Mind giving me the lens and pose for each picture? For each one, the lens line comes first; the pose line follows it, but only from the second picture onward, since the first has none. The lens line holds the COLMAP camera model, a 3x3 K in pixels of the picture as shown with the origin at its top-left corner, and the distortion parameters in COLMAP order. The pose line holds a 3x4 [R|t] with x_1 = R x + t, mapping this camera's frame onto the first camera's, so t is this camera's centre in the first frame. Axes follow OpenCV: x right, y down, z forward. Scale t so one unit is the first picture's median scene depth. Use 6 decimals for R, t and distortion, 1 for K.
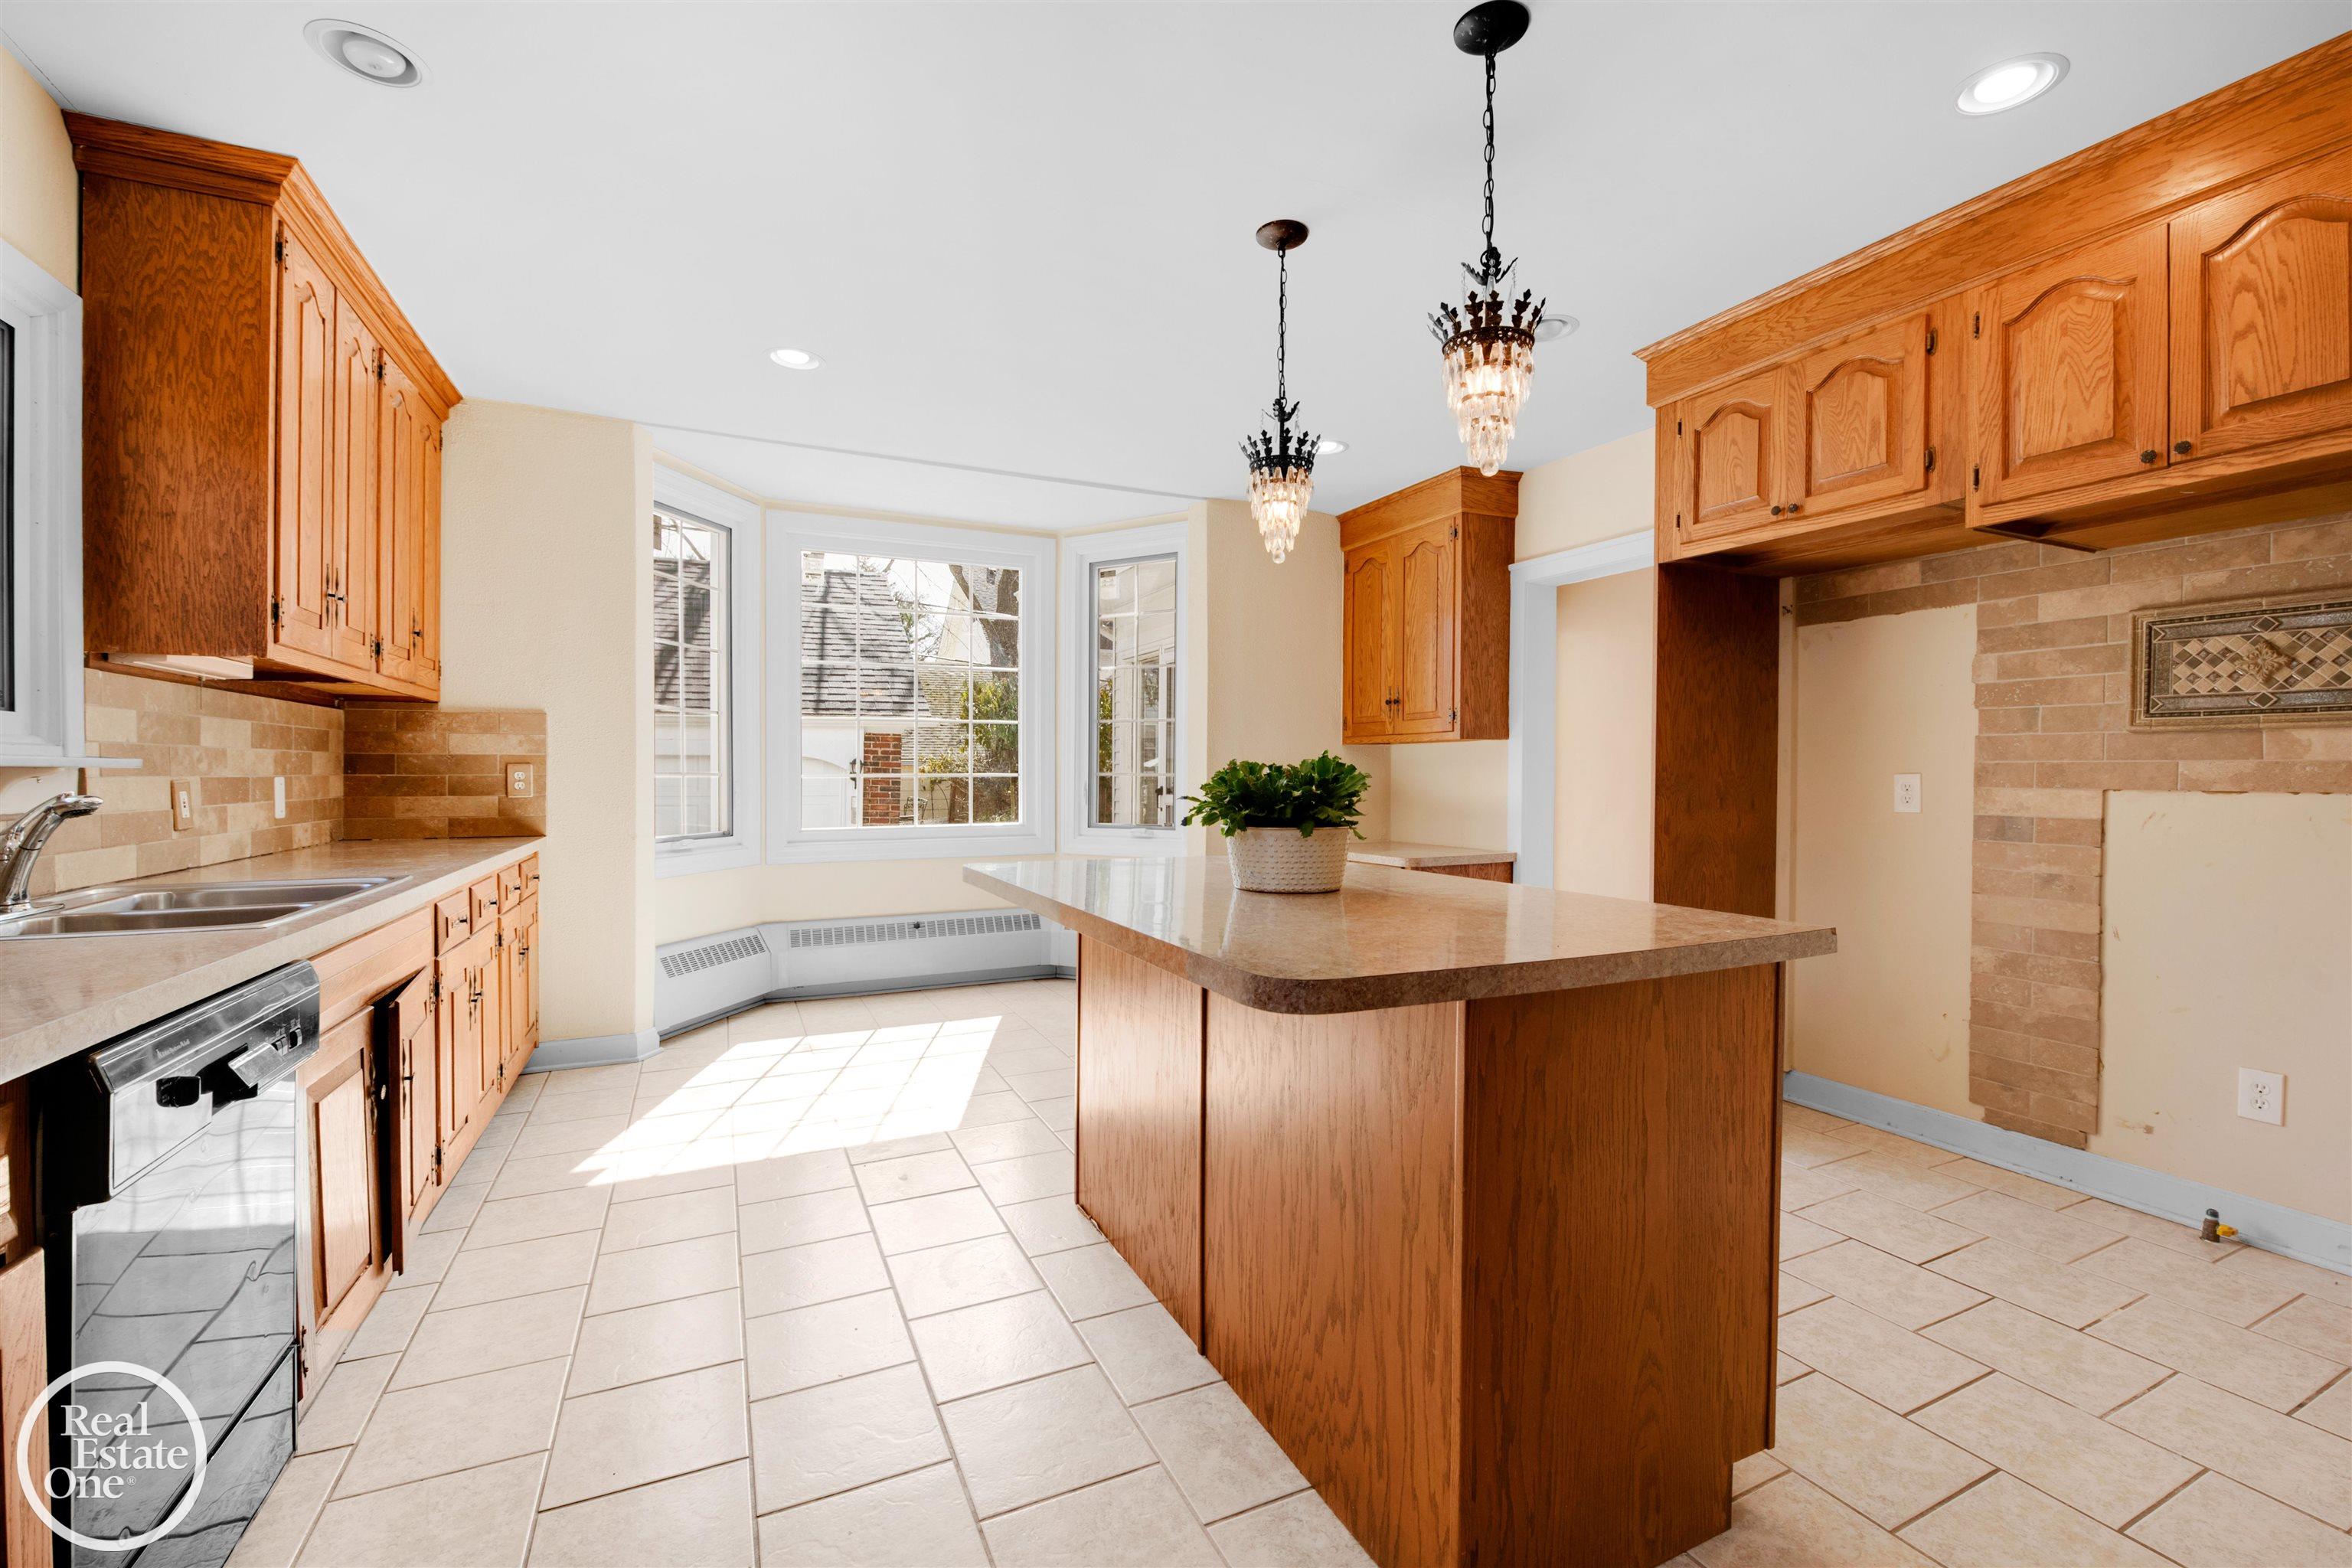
lens RADIAL K [[980.8, 0, 1198.8], [0, 980.8, 772.7], [0, 0, 1]] dist [-0.000028, 0.000075]
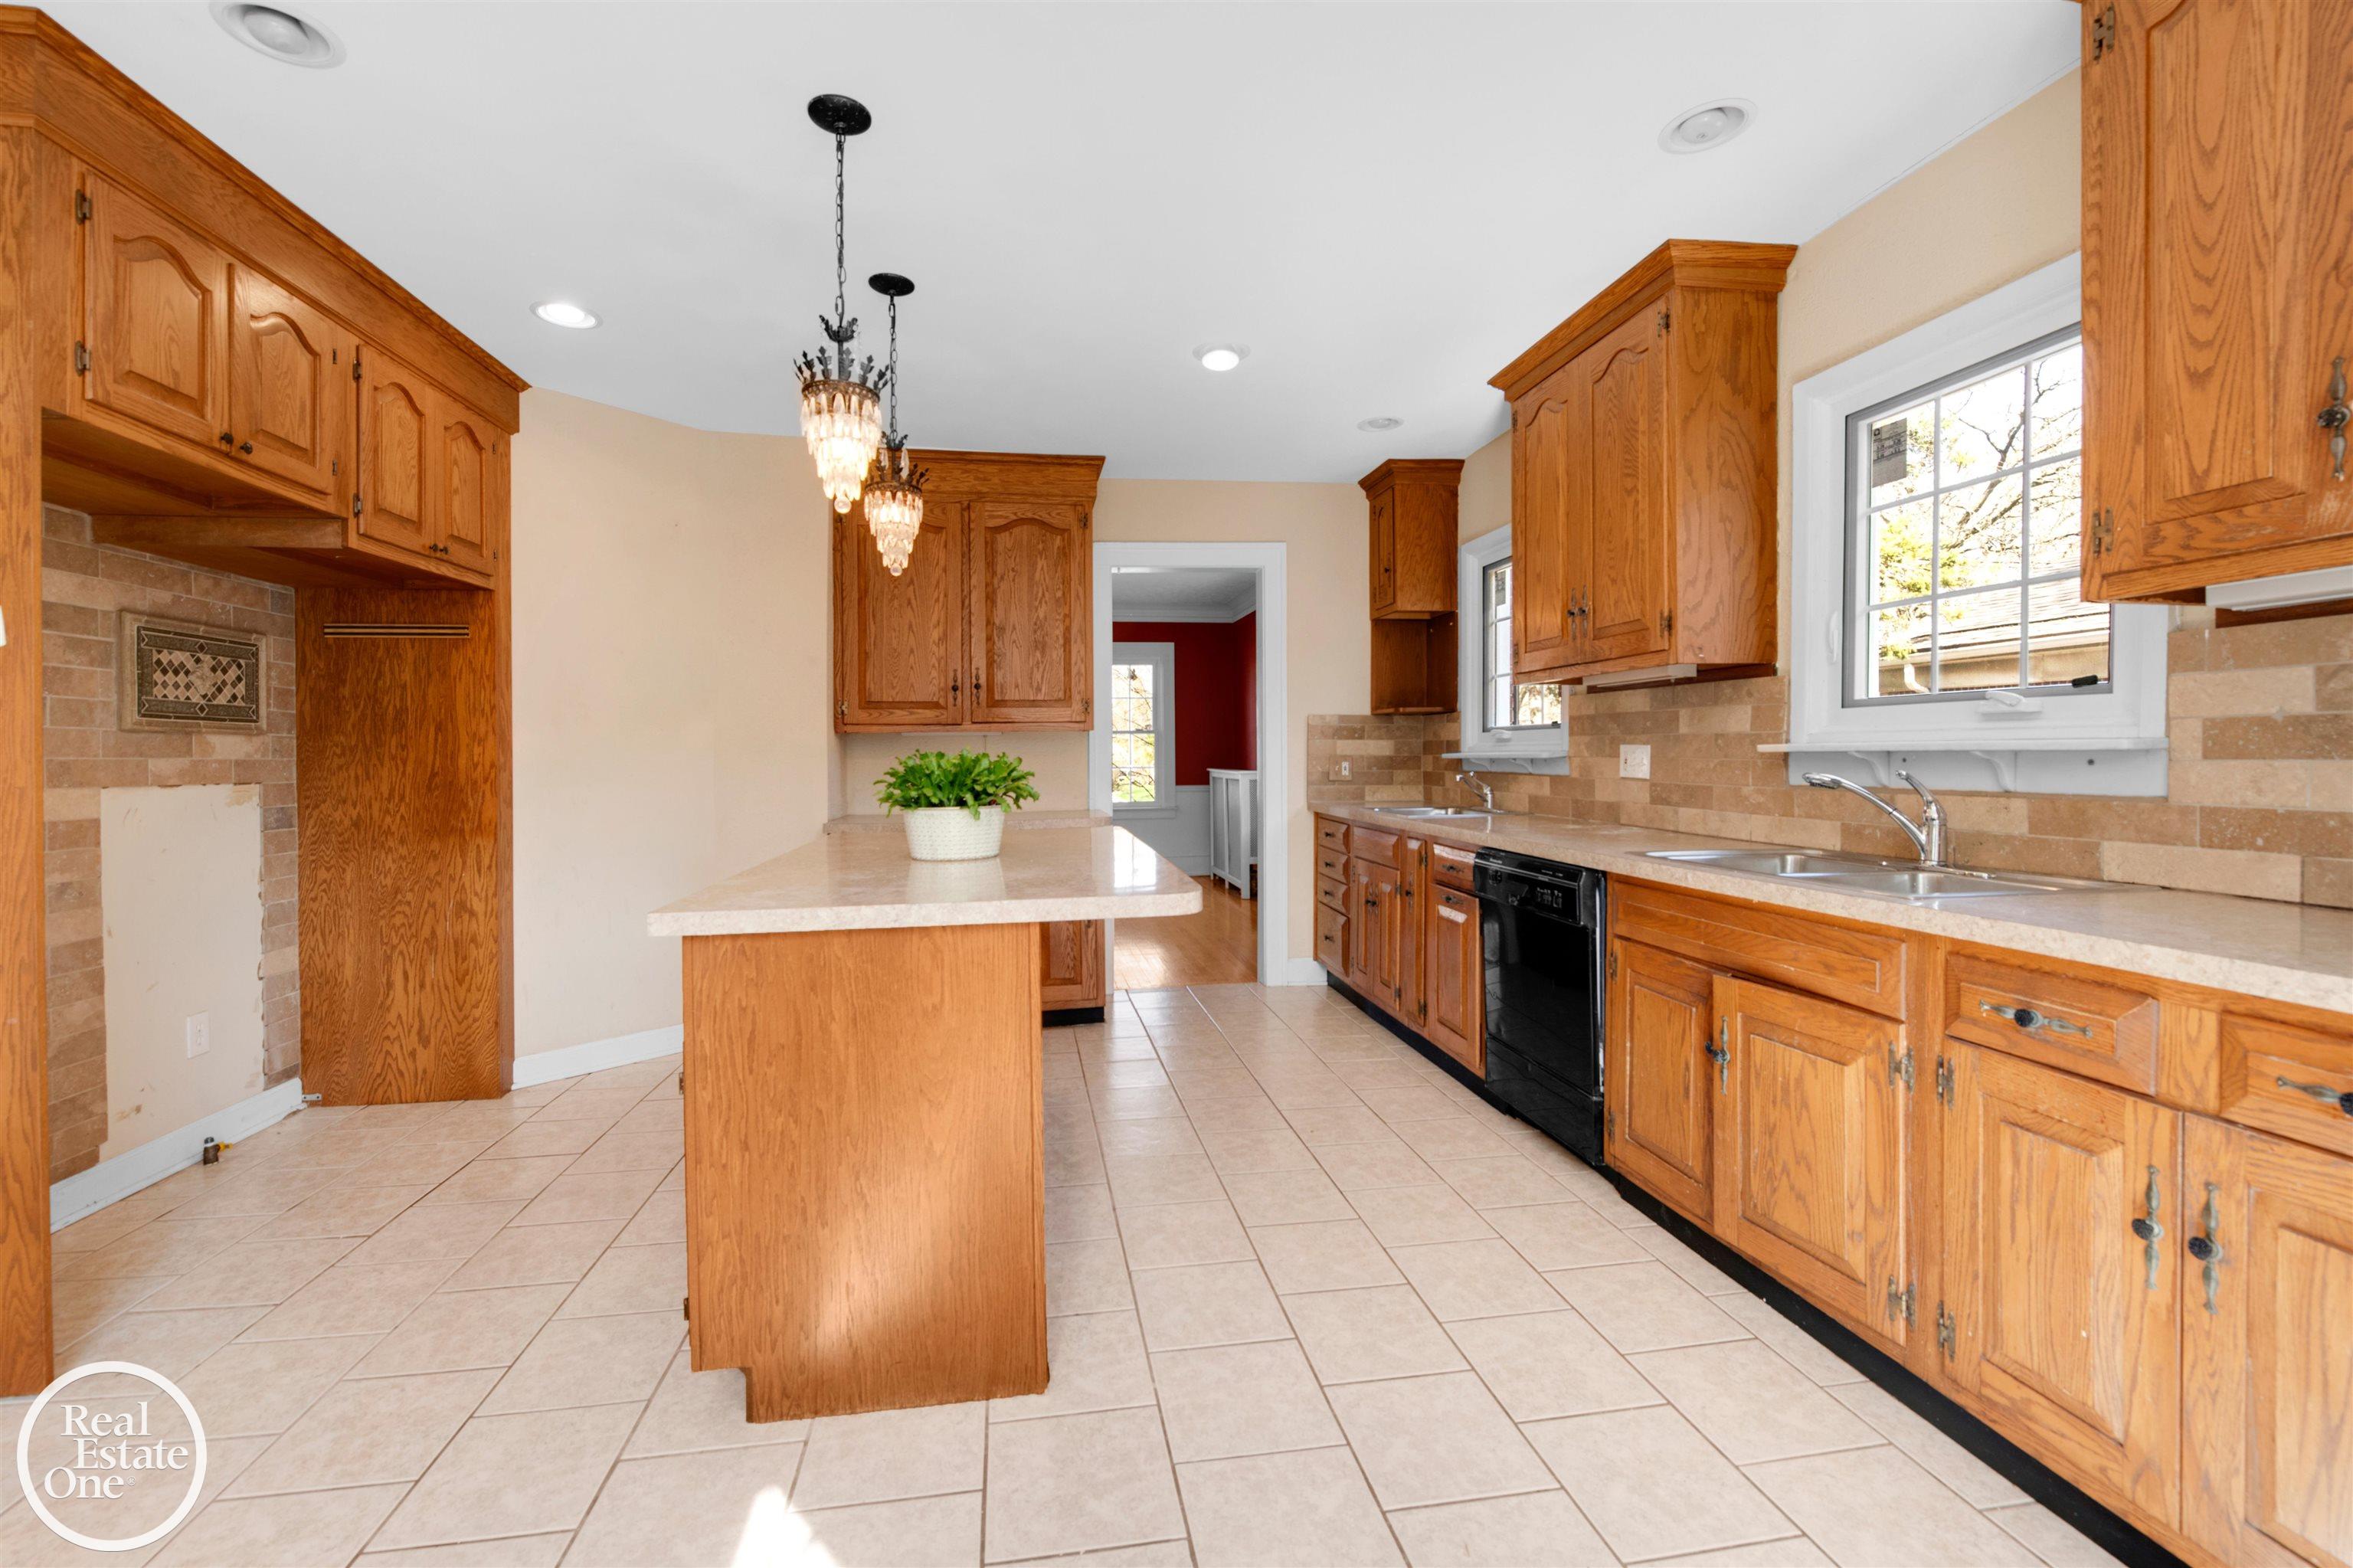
lens RADIAL K [[981.3, 0, 1199.3], [0, 981.3, 772.7], [0, 0, 1]] dist [-0.000028, 0.000075]
pose [[-0.963167, -0.004756, 0.268860, -0.415060], [-0.000672, 0.999883, 0.015280, -0.013708], [-0.268902, 0.014536, -0.963058, 1.728389]]
